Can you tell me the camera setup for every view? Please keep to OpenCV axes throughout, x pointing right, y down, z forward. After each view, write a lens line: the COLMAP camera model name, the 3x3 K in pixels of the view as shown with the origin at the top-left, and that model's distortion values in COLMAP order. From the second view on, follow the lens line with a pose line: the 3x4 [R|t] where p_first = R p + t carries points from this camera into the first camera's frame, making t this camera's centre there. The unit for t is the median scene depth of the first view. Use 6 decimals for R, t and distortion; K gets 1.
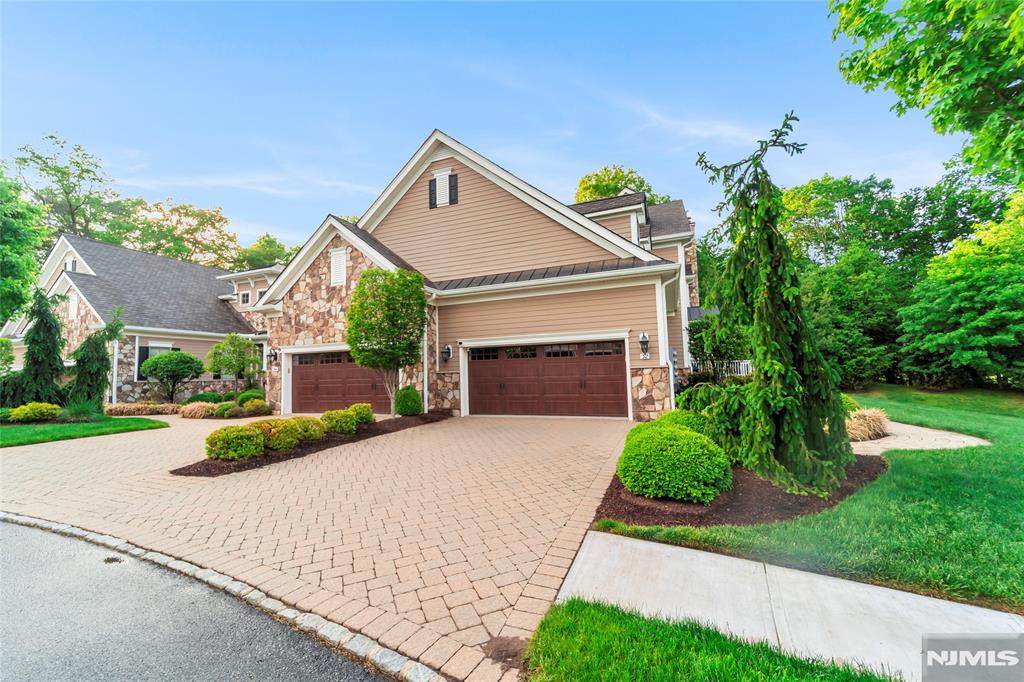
lens RADIAL K [[417.6, 0, 483.4], [0, 417.6, 344.3], [0, 0, 1]] dist [-0.000742, -0.000048]
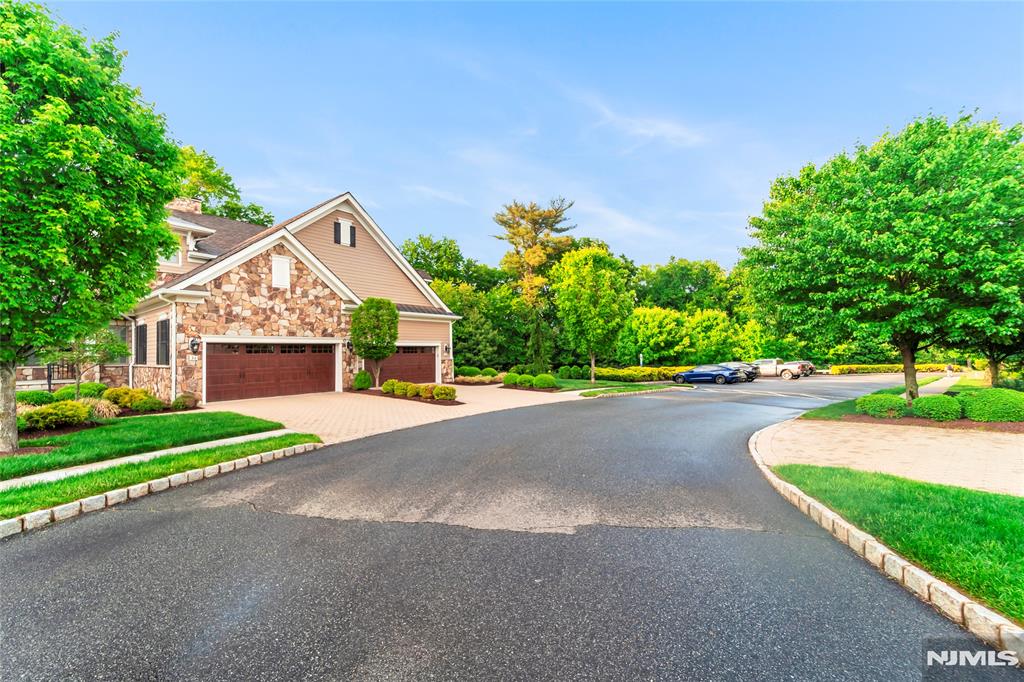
lens RADIAL K [[417.6, 0, 483.4], [0, 417.6, 344.3], [0, 0, 1]] dist [-0.000742, -0.000048]
pose [[0.296184, 0.032333, 0.954583, -1.289157], [-0.071105, 0.997400, -0.011721, -0.008214], [-0.952480, -0.064404, 0.297713, 0.095872]]
